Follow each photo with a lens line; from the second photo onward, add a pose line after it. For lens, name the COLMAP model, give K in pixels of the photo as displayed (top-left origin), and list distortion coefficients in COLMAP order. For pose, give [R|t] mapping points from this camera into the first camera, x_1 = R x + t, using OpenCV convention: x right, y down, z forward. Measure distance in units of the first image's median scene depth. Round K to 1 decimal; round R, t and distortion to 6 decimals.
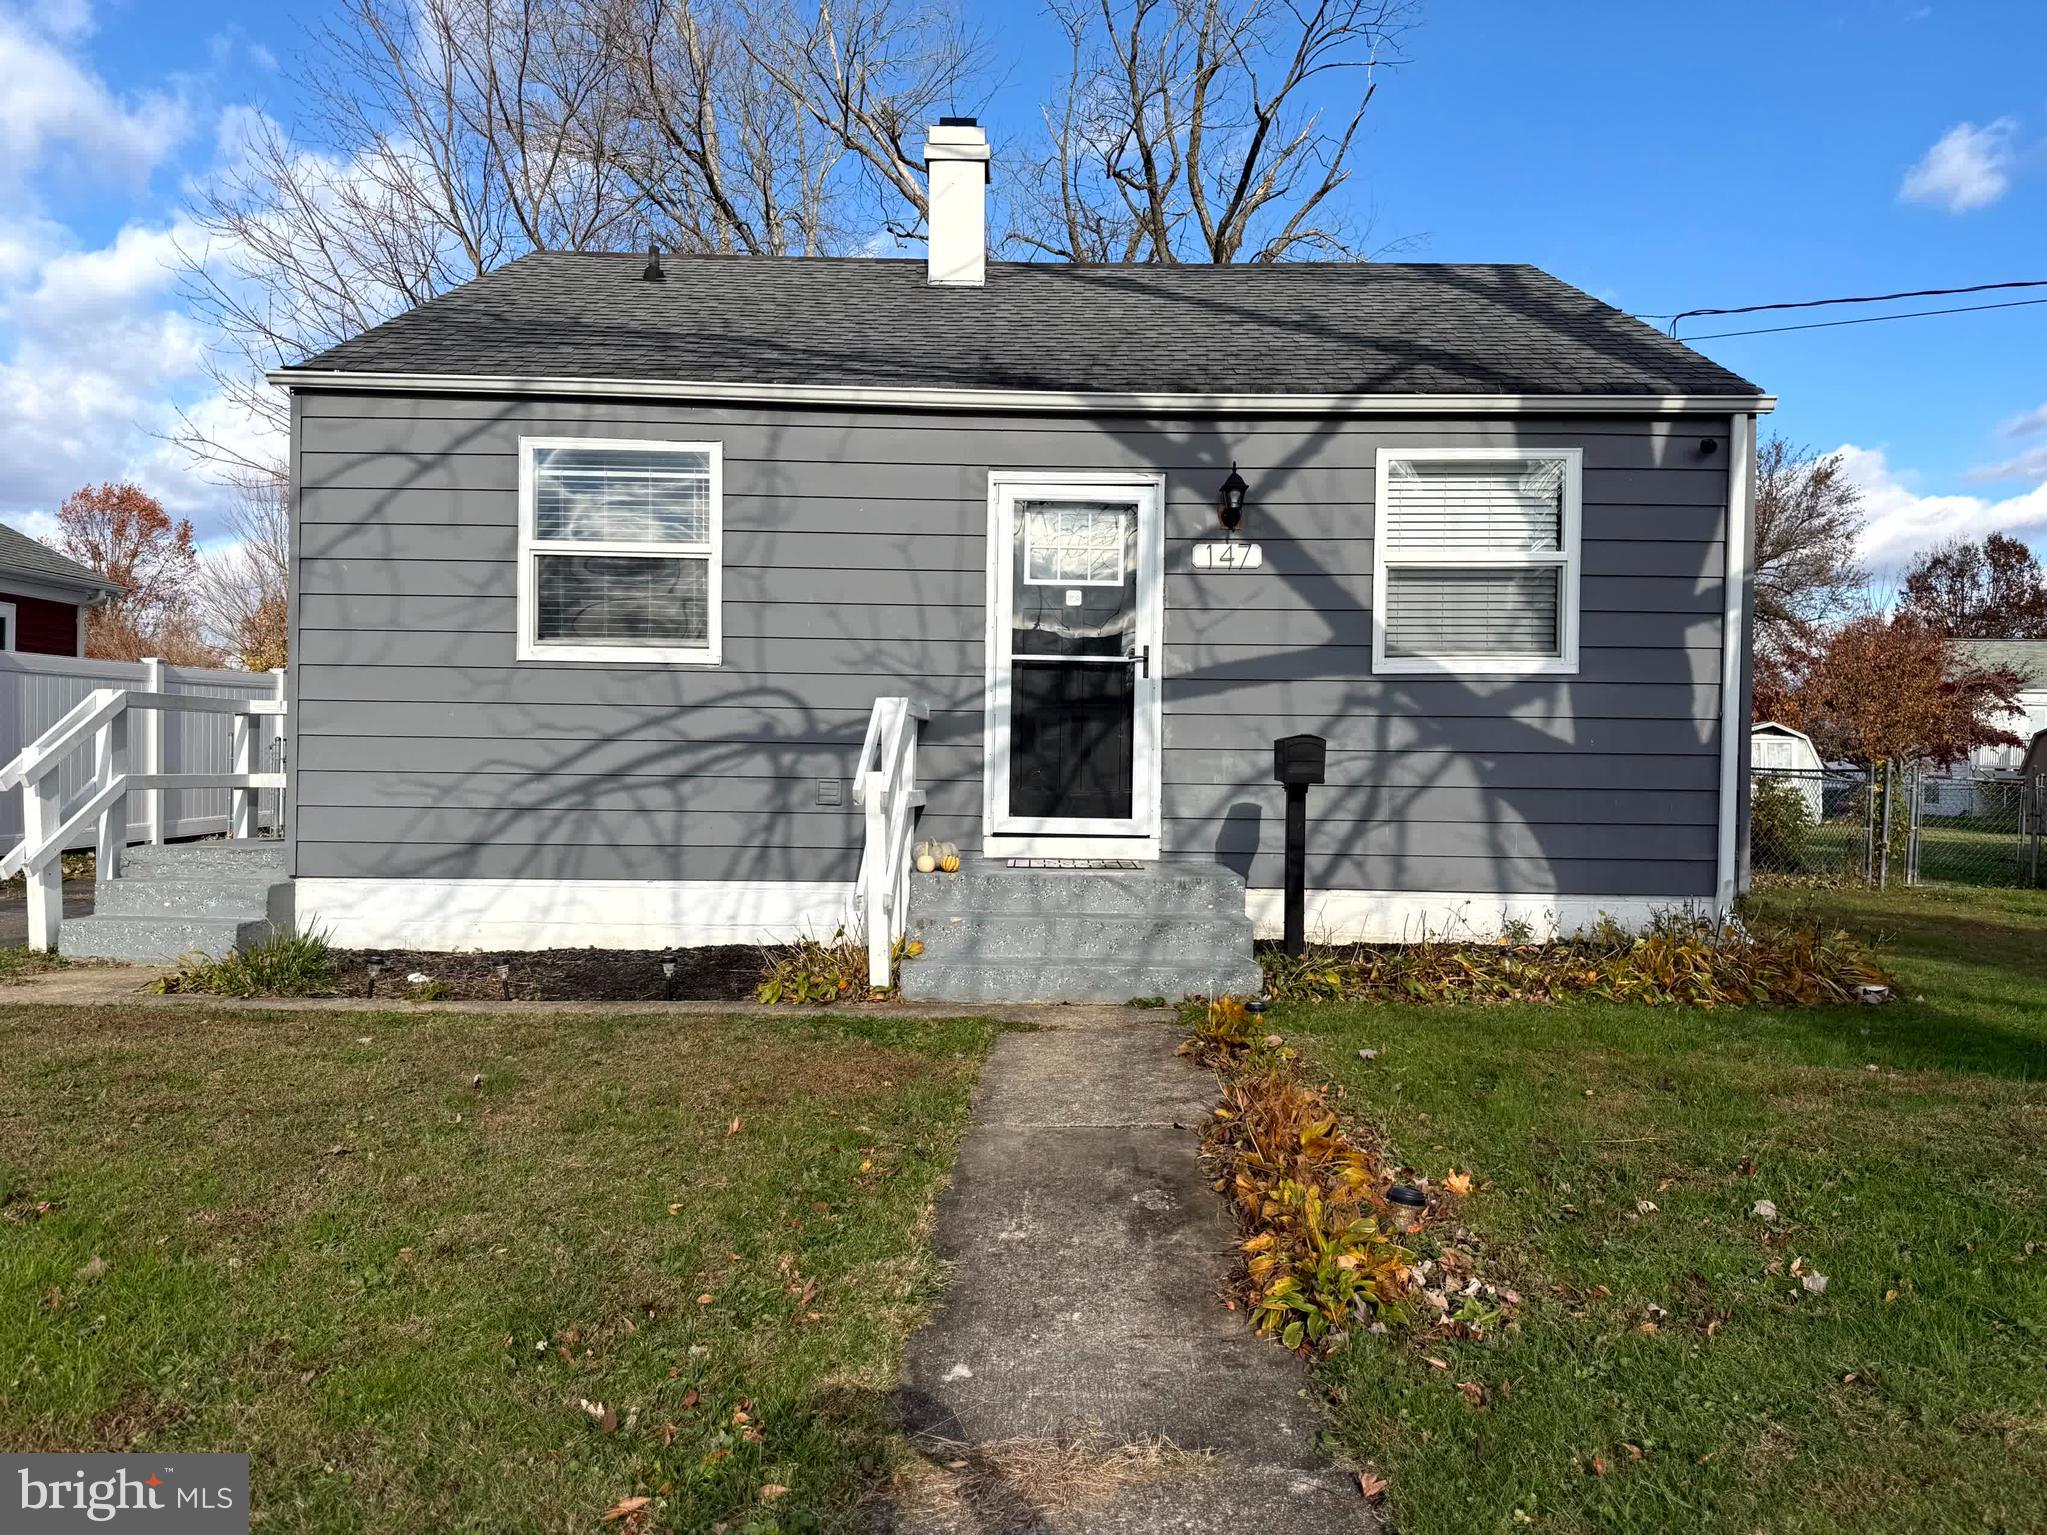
lens RADIAL K [[1443.0, 0, 1023.5], [0, 1443.0, 767.5], [0, 0, 1]] dist [0.081261, -0.112908]
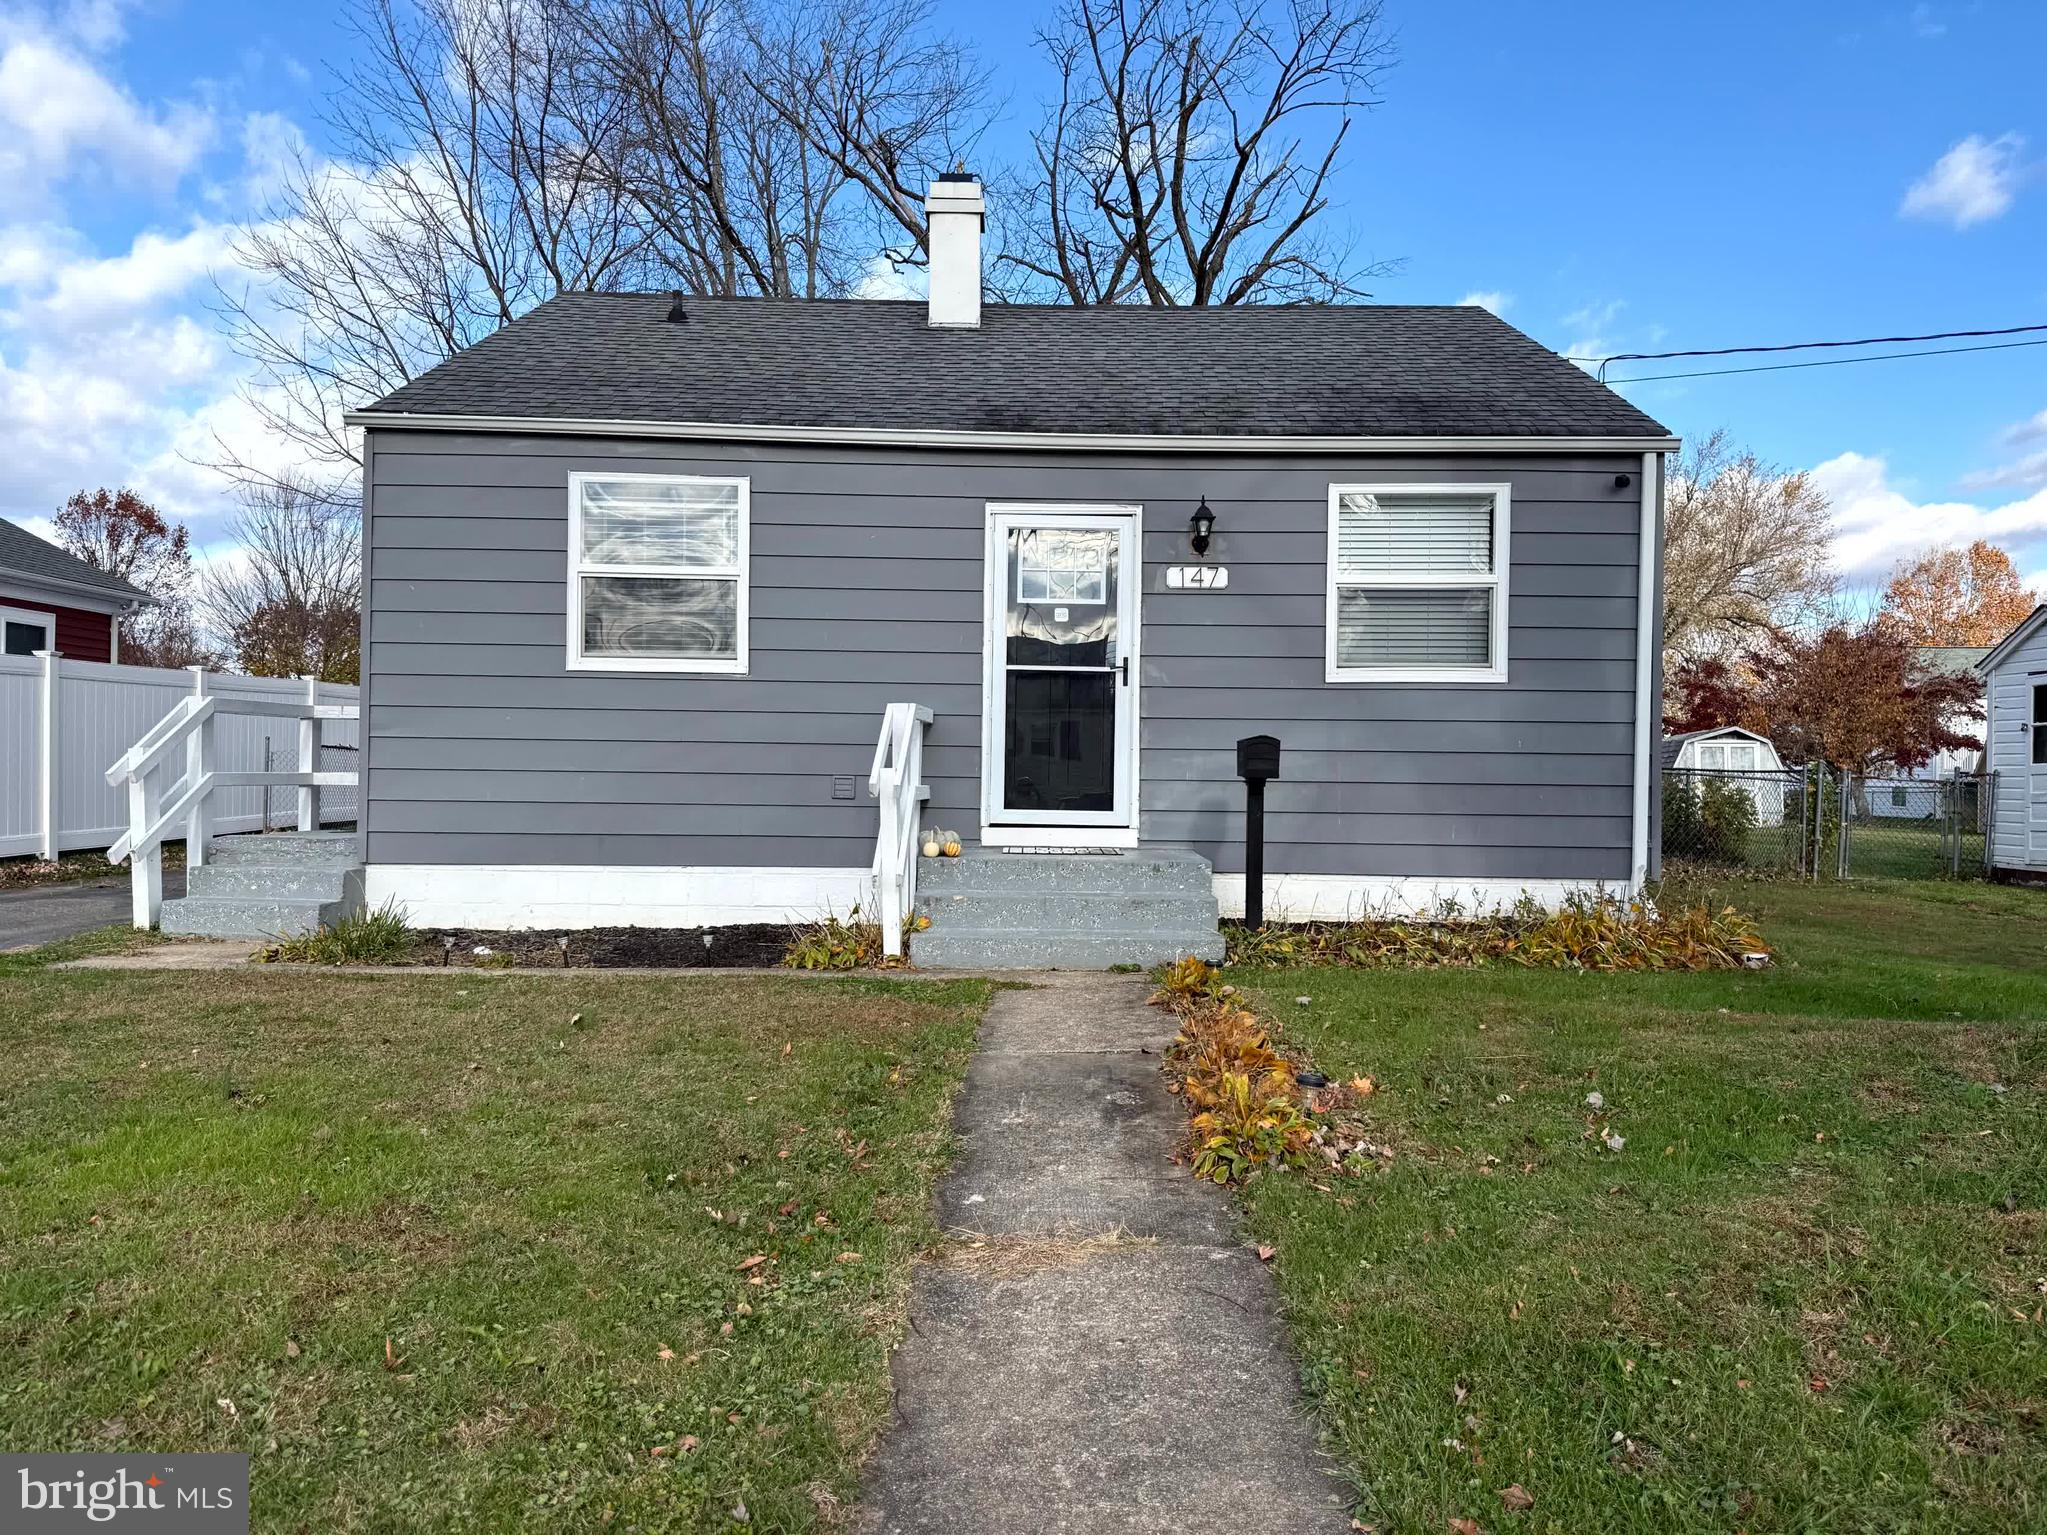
lens RADIAL K [[1443.0, 0, 1023.5], [0, 1443.0, 767.5], [0, 0, 1]] dist [0.081261, -0.112908]
pose [[0.999974, -0.000249, 0.007260, -0.003101], [0.000276, 0.999993, -0.003722, 0.005723], [-0.007259, 0.003724, 0.999967, -0.126095]]
